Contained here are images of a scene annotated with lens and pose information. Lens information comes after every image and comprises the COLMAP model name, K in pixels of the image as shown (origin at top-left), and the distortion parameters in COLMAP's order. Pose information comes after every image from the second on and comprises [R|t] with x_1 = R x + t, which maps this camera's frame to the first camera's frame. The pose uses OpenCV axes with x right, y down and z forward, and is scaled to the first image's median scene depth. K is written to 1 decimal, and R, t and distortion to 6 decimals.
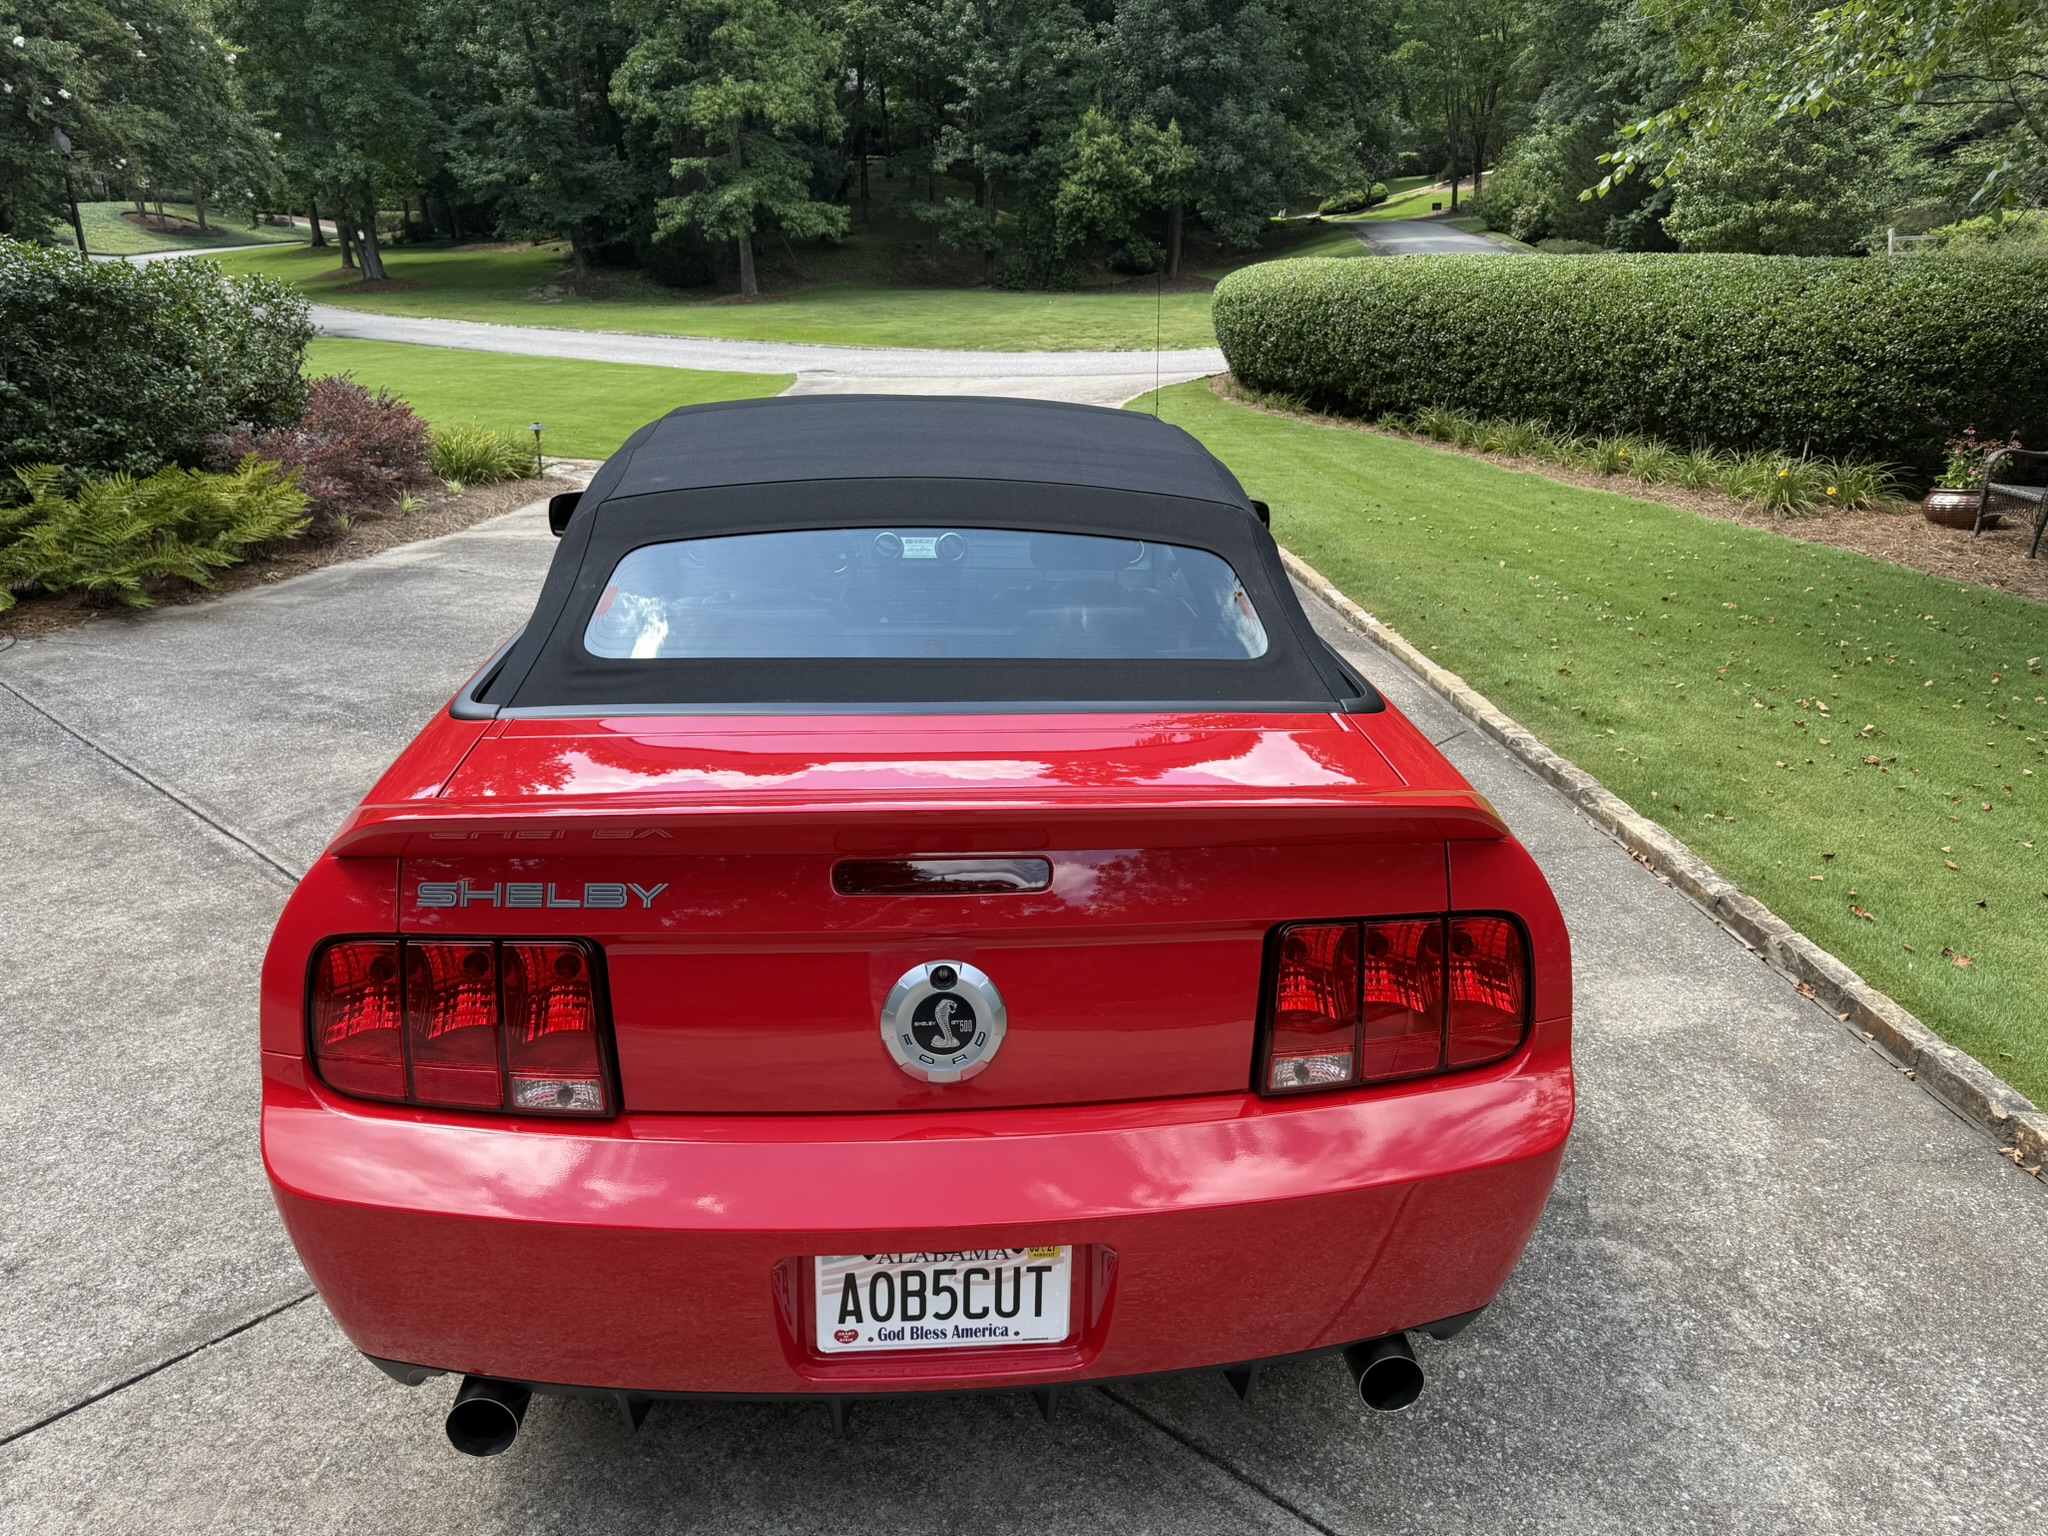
lens RADIAL K [[1425.1, 0, 1024.0], [0, 1425.1, 768.0], [0, 0, 1]] dist [0.014494, -0.014648]
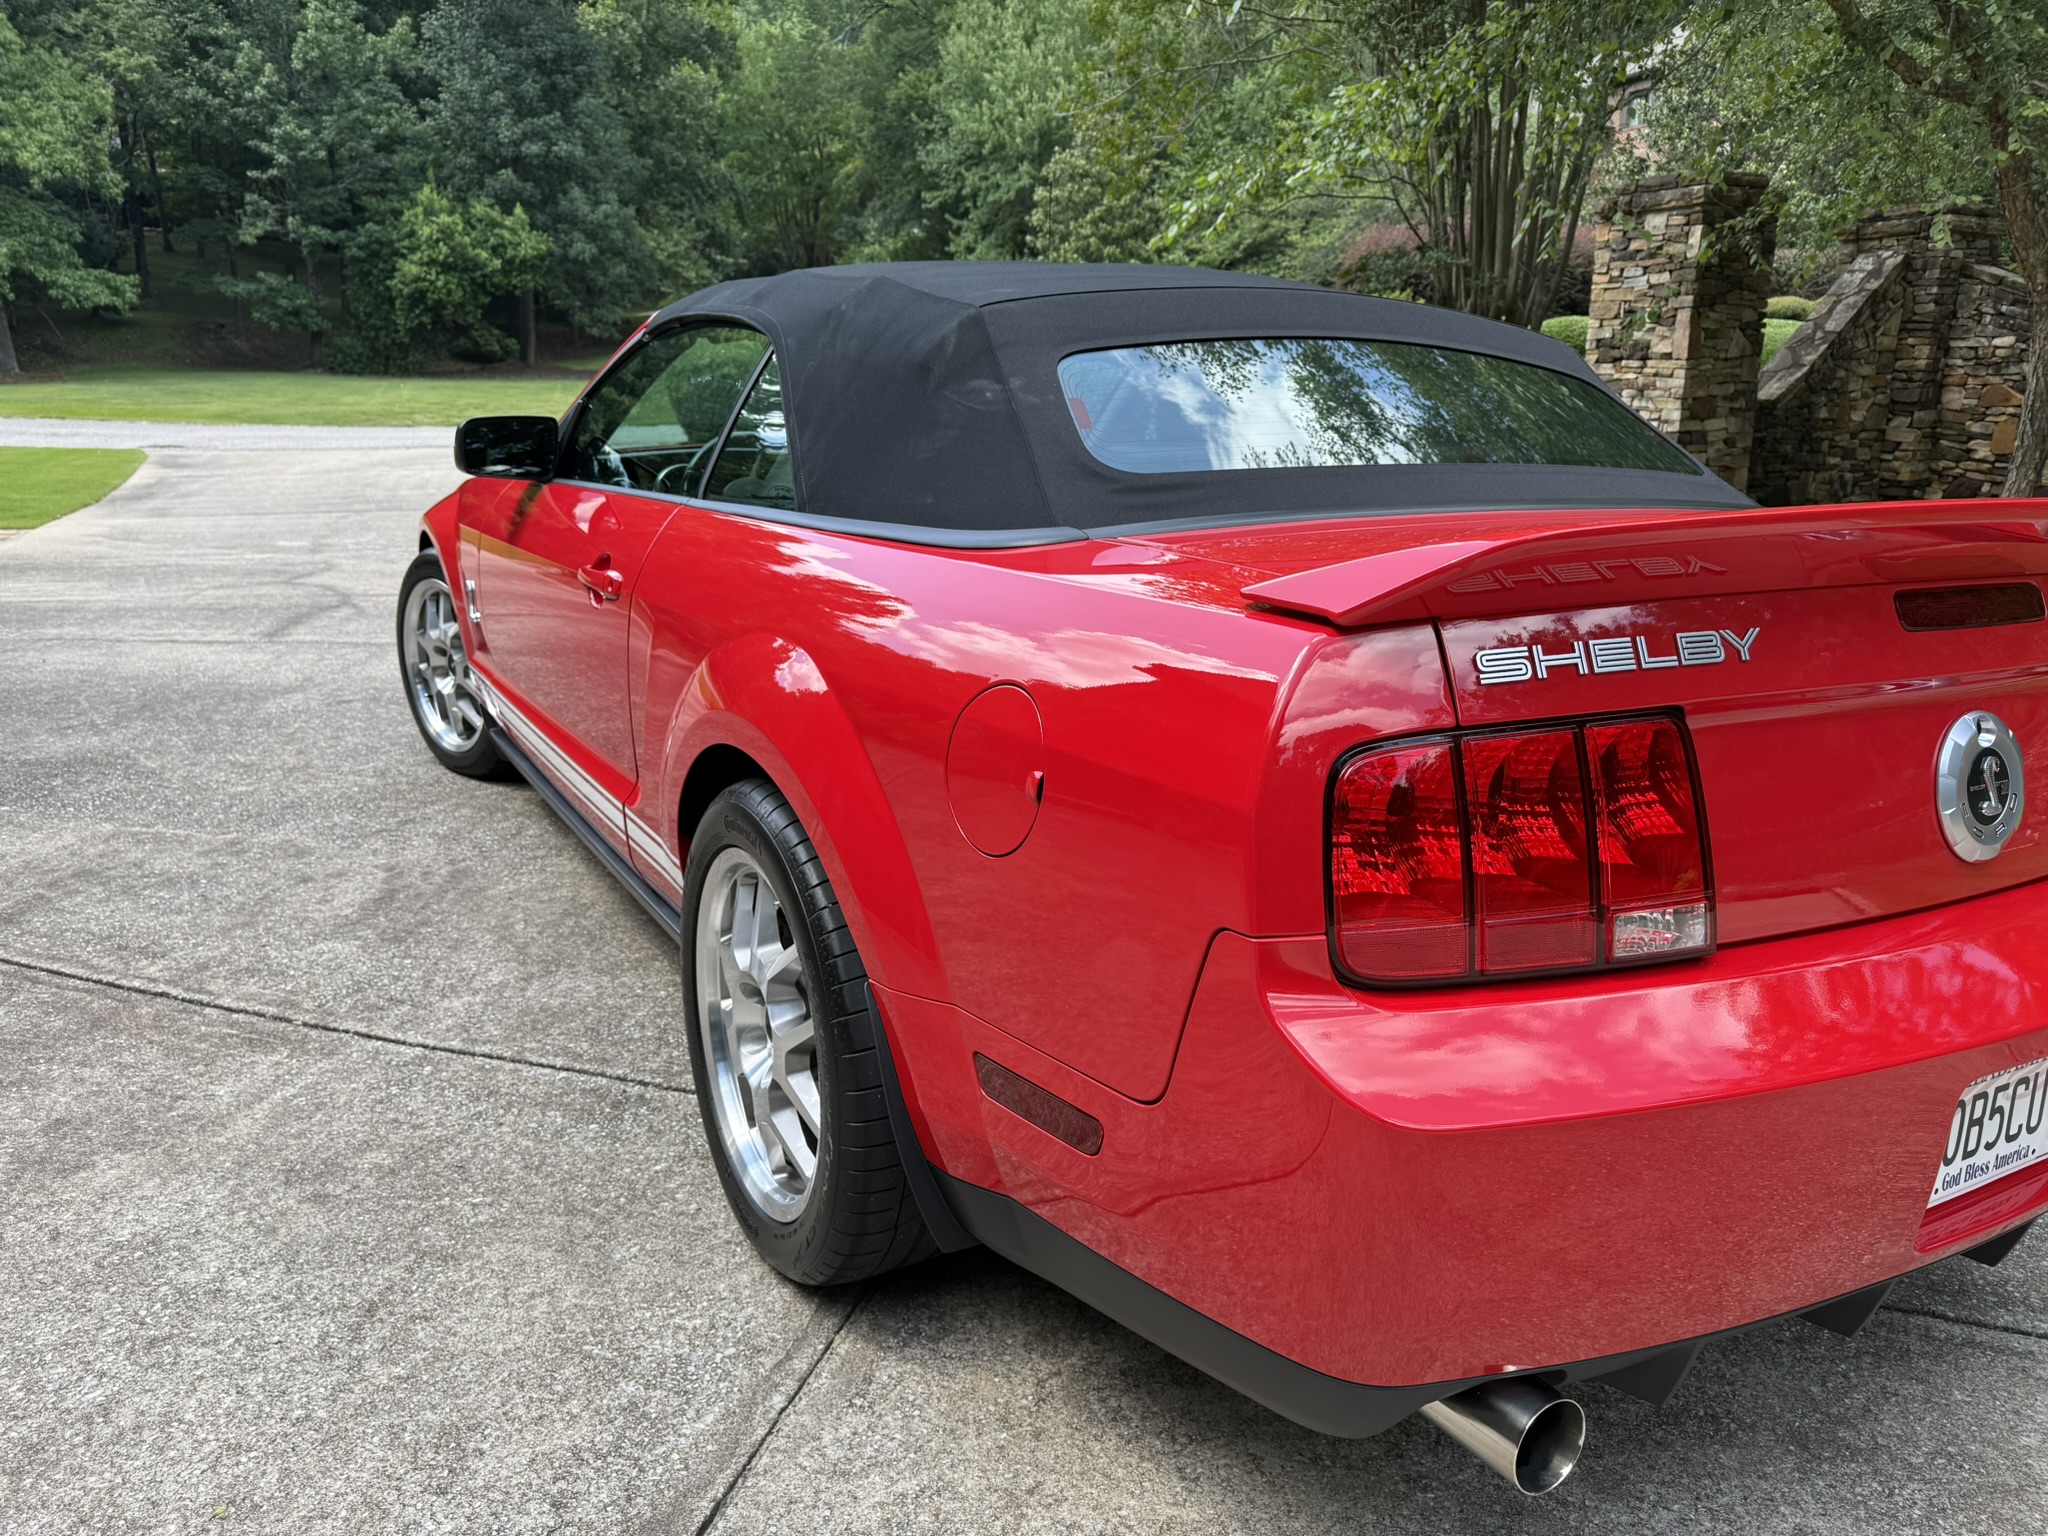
lens RADIAL K [[1393.2, 0, 1022.4], [0, 1393.2, 820.8], [0, 0, 1]] dist [0.000963, -0.006575]
pose [[0.908721, -0.102581, 0.404604, -0.136253], [0.110916, 0.993826, 0.002858, 0.020592], [-0.402399, 0.042280, 0.914488, 0.074710]]
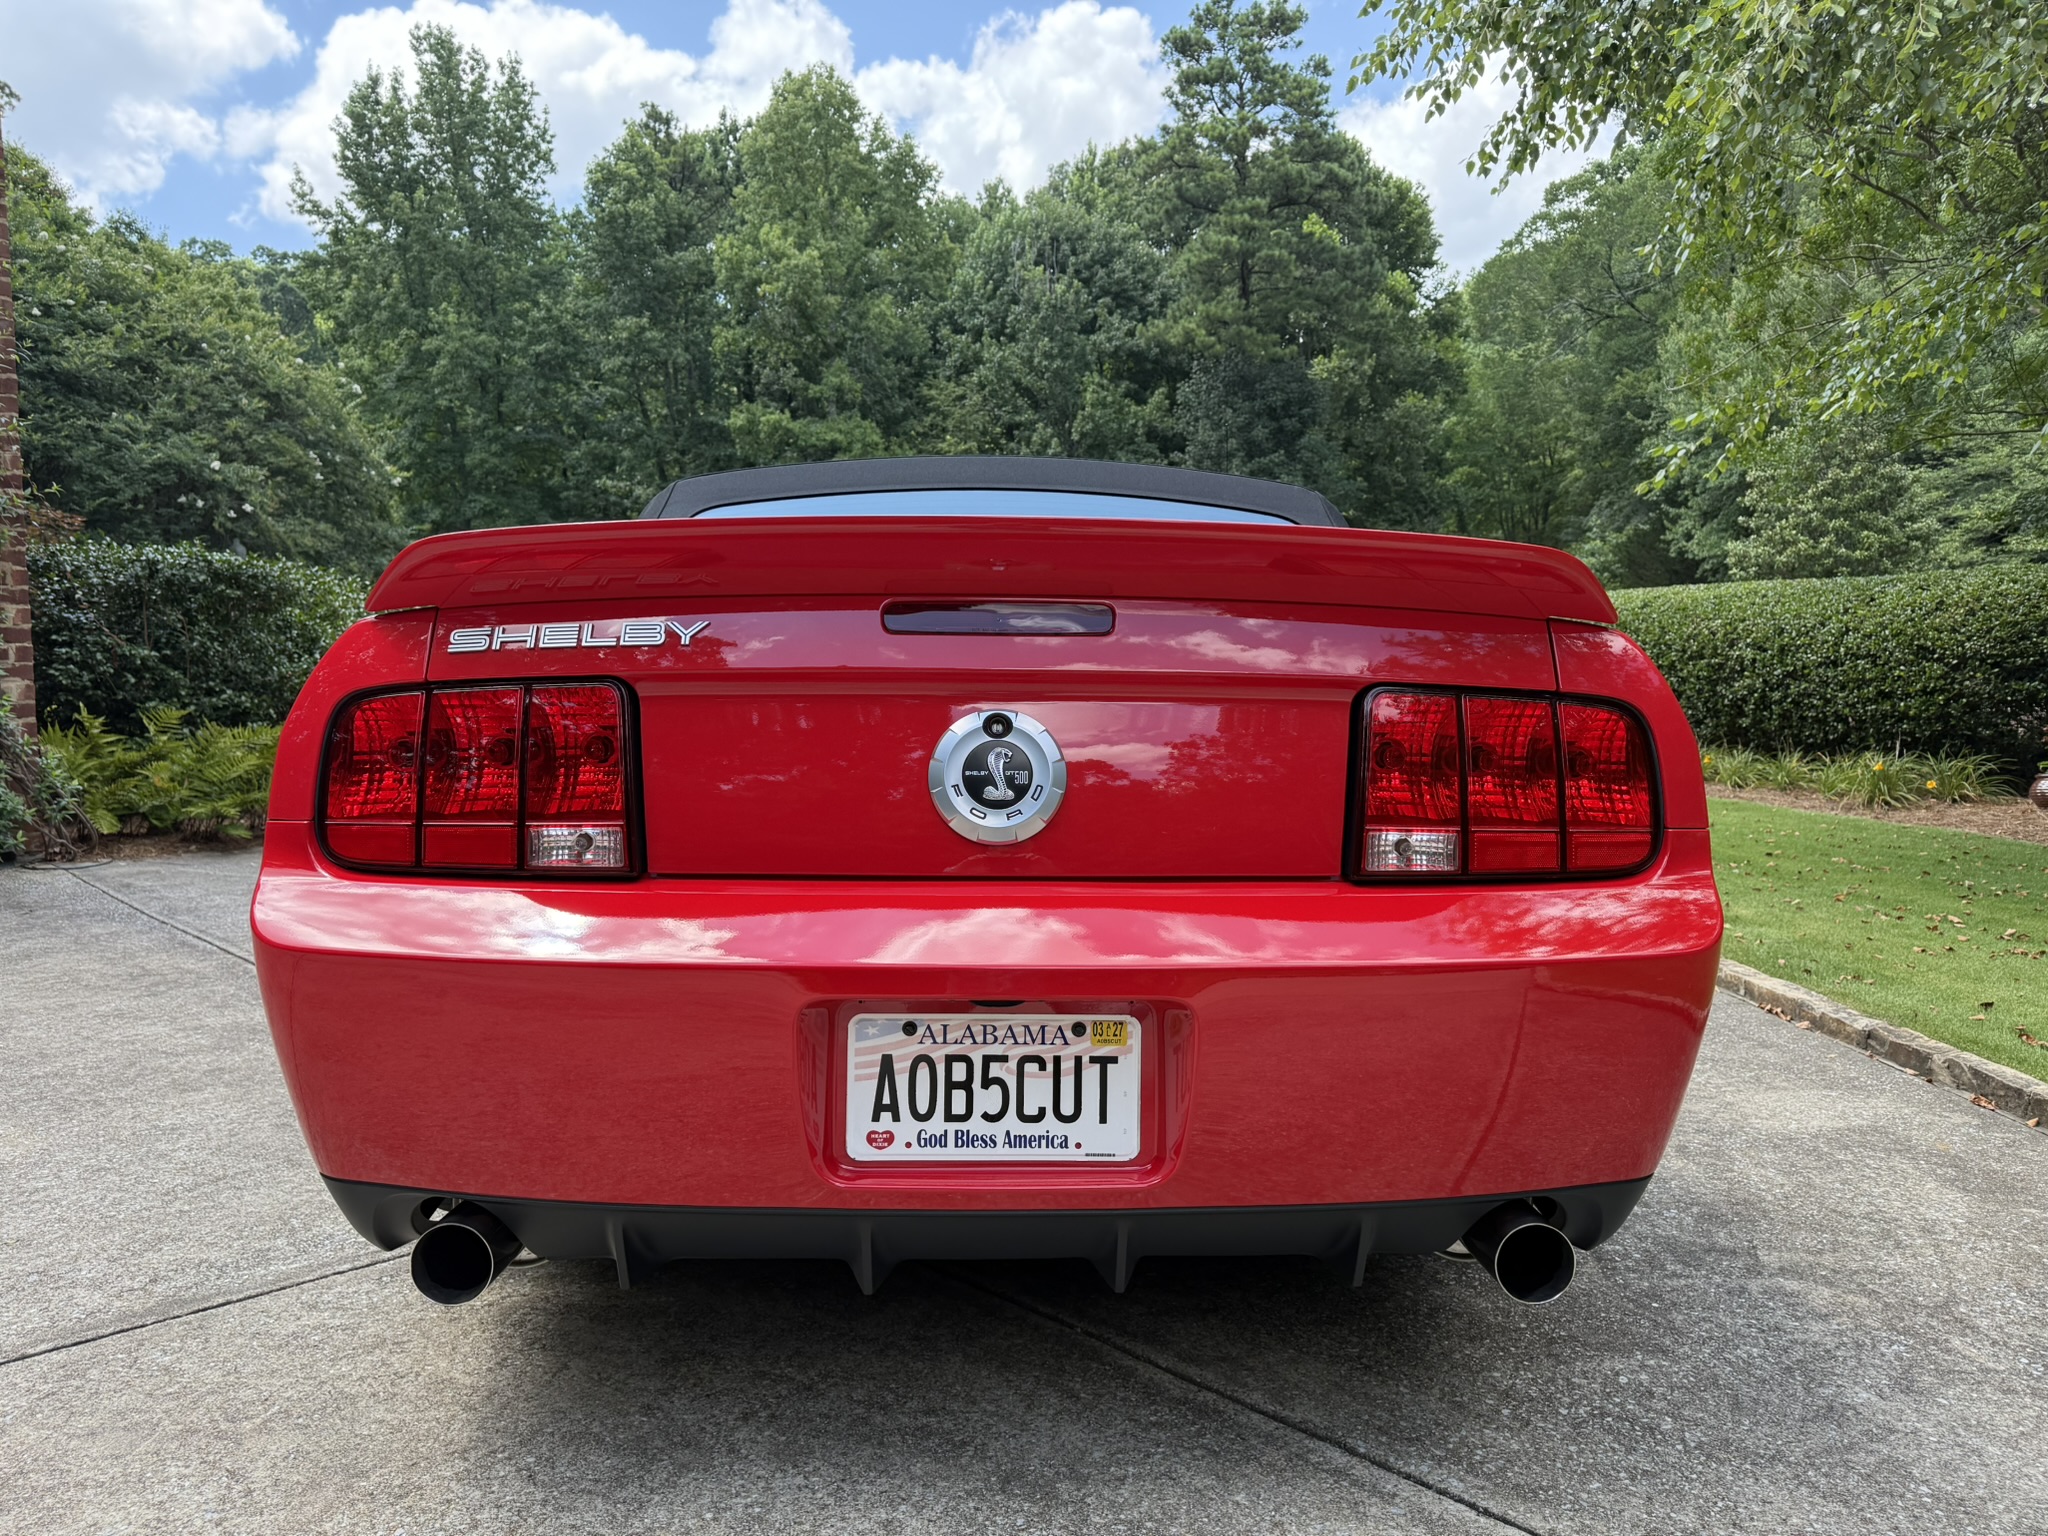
lens RADIAL K [[1429.8, 0, 1022.9], [0, 1429.8, 769.8], [0, 0, 1]] dist [0.016661, -0.018252]
pose [[0.998317, -0.003646, -0.057876, 0.001698], [-0.011755, 0.964577, -0.263540, 0.057467], [0.056787, 0.263777, 0.962911, 0.016696]]
